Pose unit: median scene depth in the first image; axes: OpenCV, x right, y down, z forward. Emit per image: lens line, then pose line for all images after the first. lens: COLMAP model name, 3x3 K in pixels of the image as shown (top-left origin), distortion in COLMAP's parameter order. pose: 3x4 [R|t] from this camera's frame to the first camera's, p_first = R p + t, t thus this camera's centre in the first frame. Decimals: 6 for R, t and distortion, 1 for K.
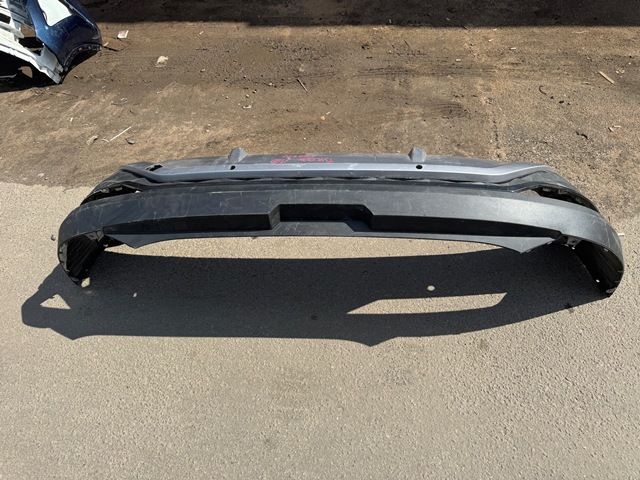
lens RADIAL K [[463.3, 0, 316.3], [0, 463.3, 237.9], [0, 0, 1]] dist [-0.004881, -0.000996]
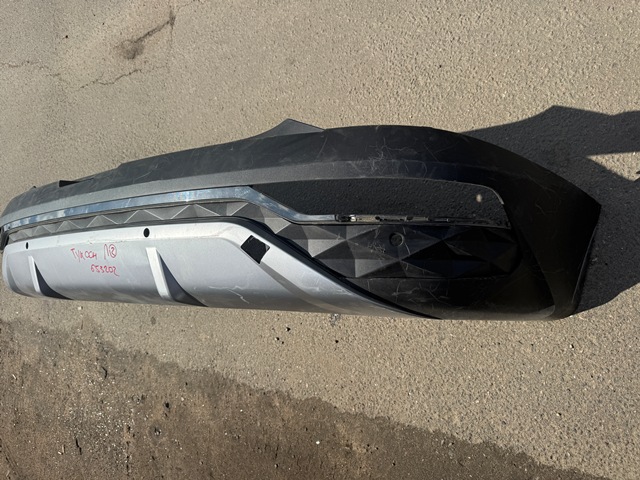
lens RADIAL K [[463.0, 0, 318.9], [0, 463.0, 234.7], [0, 0, 1]] dist [0.064947, -0.116230]
pose [[-0.776015, 0.129059, 0.617369, -0.449865], [0.348578, -0.728006, 0.590339, -0.274088], [0.525637, 0.673314, 0.519956, 0.431241]]
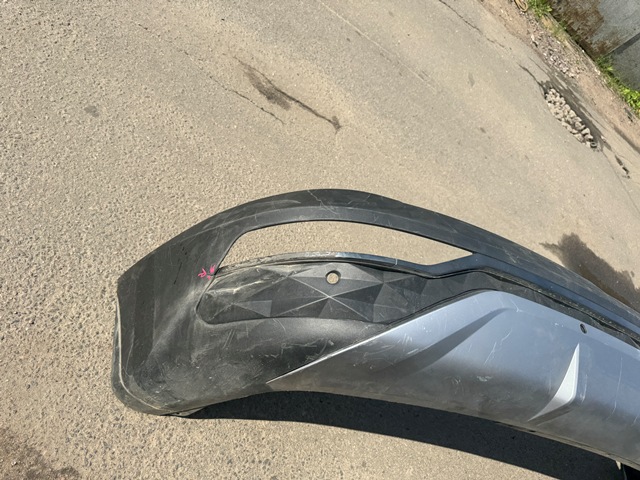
lens RADIAL K [[463.3, 0, 316.3], [0, 463.3, 237.9], [0, 0, 1]] dist [-0.004881, -0.000996]
pose [[-0.845277, -0.320571, -0.427482, 0.472895], [-0.315640, -0.345959, 0.883563, -0.314835], [-0.431136, 0.881786, 0.191246, 0.498727]]
